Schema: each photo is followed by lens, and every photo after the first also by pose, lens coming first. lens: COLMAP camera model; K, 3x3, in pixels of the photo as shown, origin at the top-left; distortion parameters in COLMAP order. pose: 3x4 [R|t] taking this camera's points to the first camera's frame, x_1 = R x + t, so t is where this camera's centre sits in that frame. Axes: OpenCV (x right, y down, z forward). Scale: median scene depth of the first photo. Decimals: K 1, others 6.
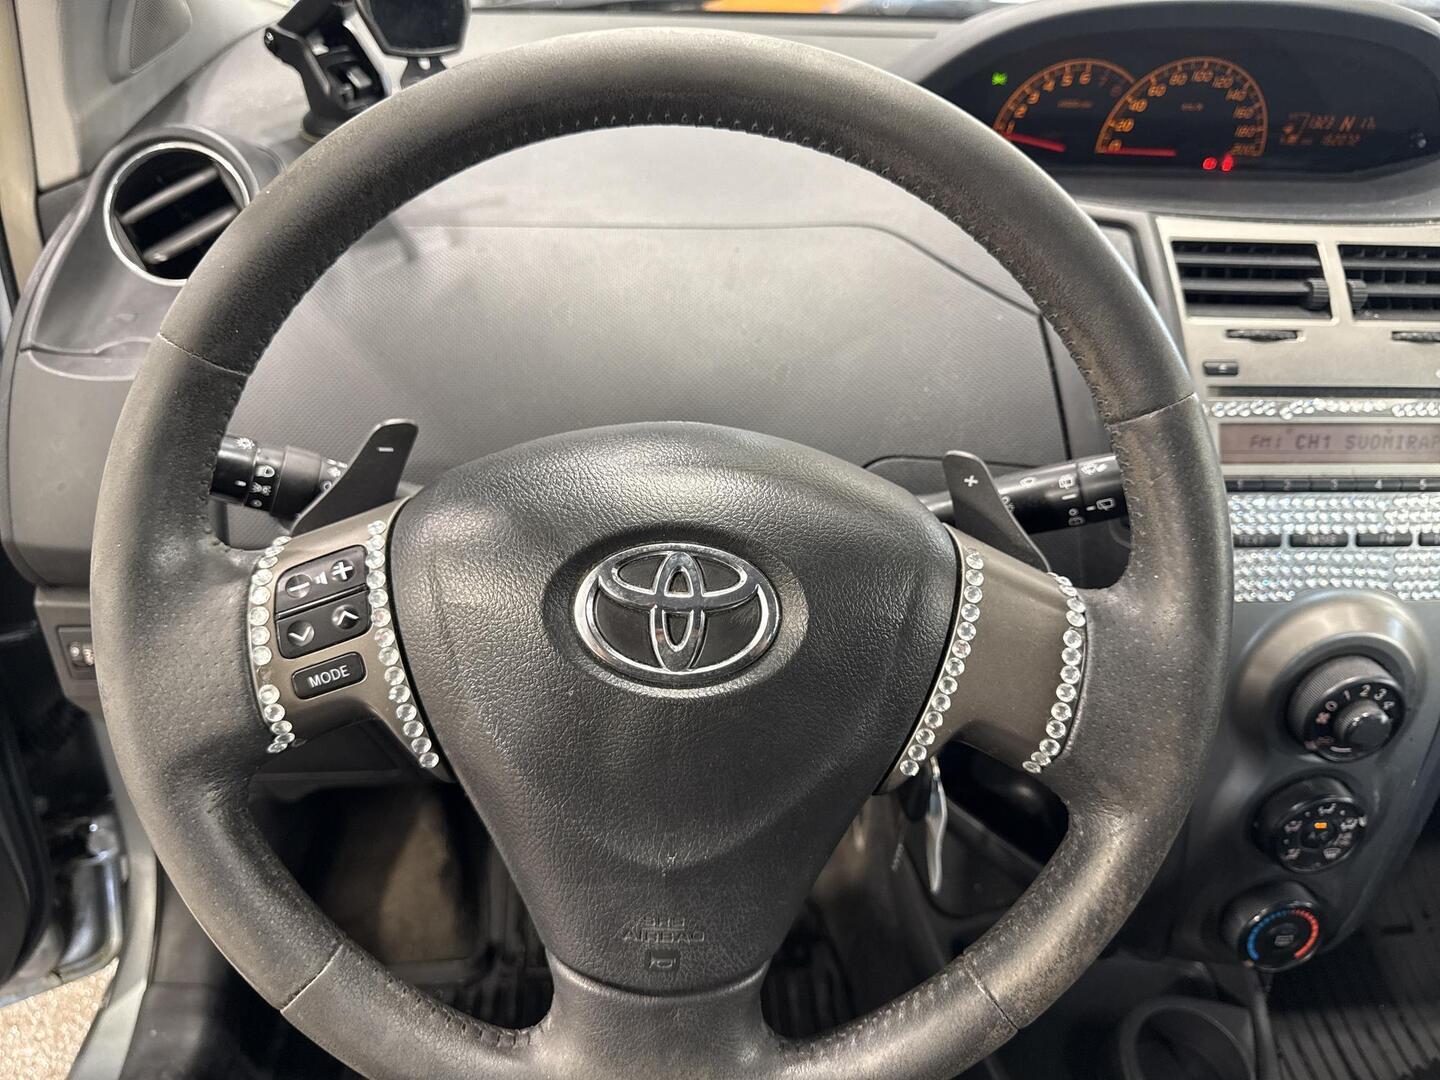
lens RADIAL K [[1021.5, 0, 725.5], [0, 1021.5, 535.9], [0, 0, 1]] dist [0.000920, 0.000881]
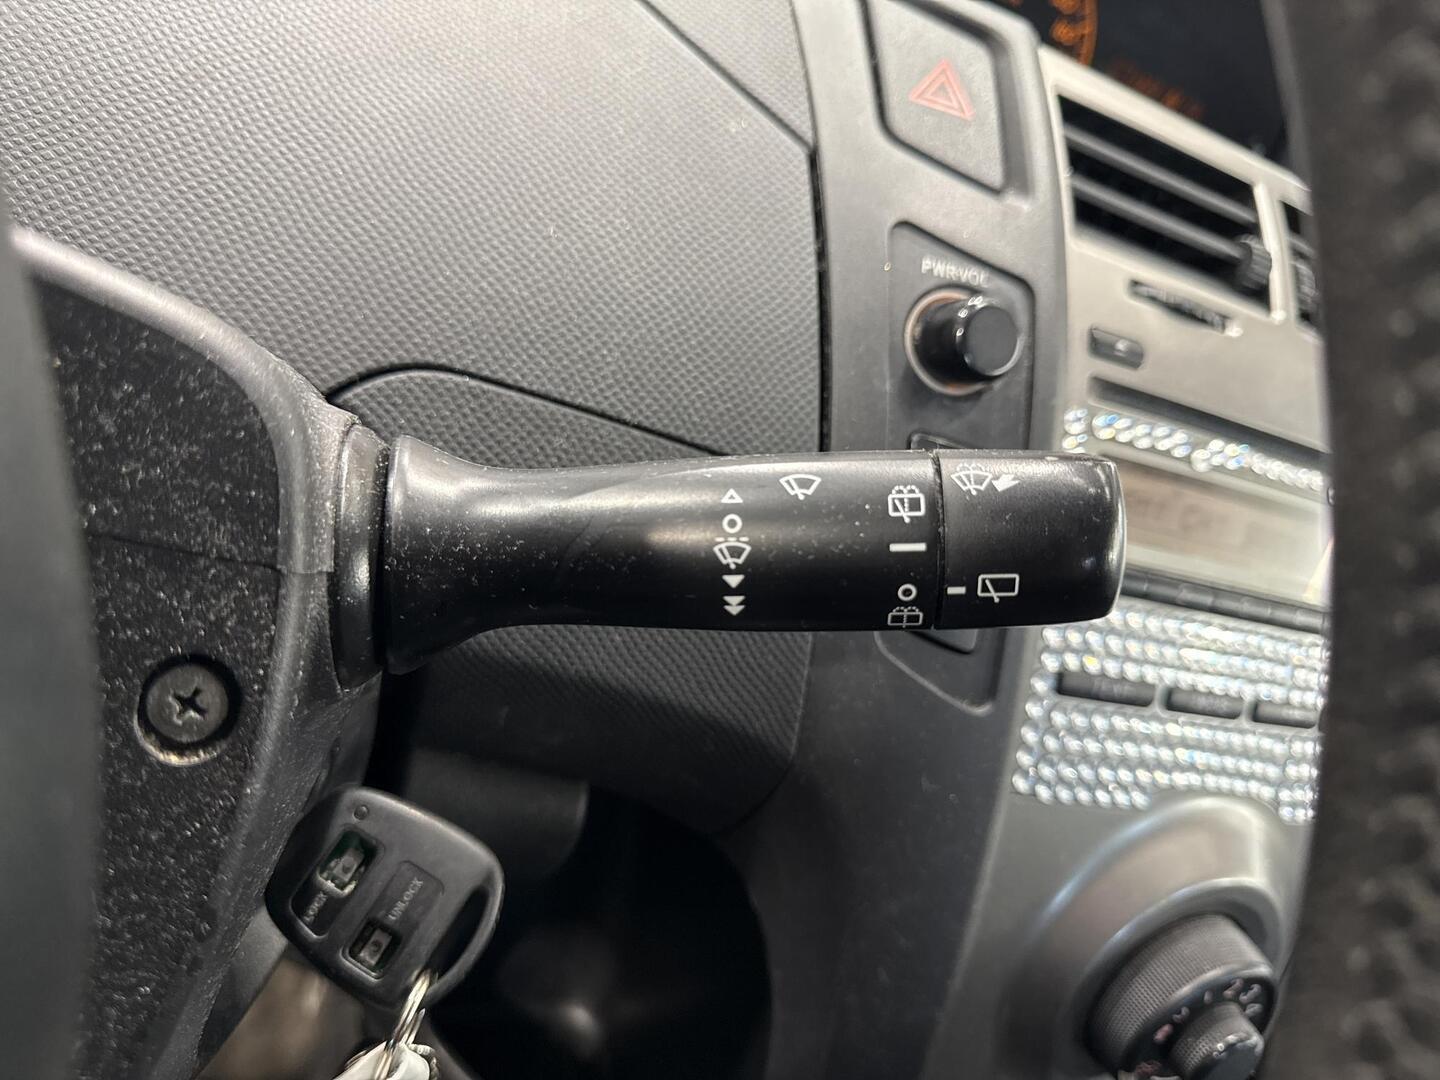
lens RADIAL K [[1021.5, 0, 726.7], [0, 1021.5, 537.3], [0, 0, 1]] dist [0.000920, 0.000881]
pose [[0.902401, 0.173935, 0.394232, 0.124232], [-0.166372, 0.984606, -0.053581, -0.011111], [-0.397483, -0.017238, 0.917448, 0.606972]]
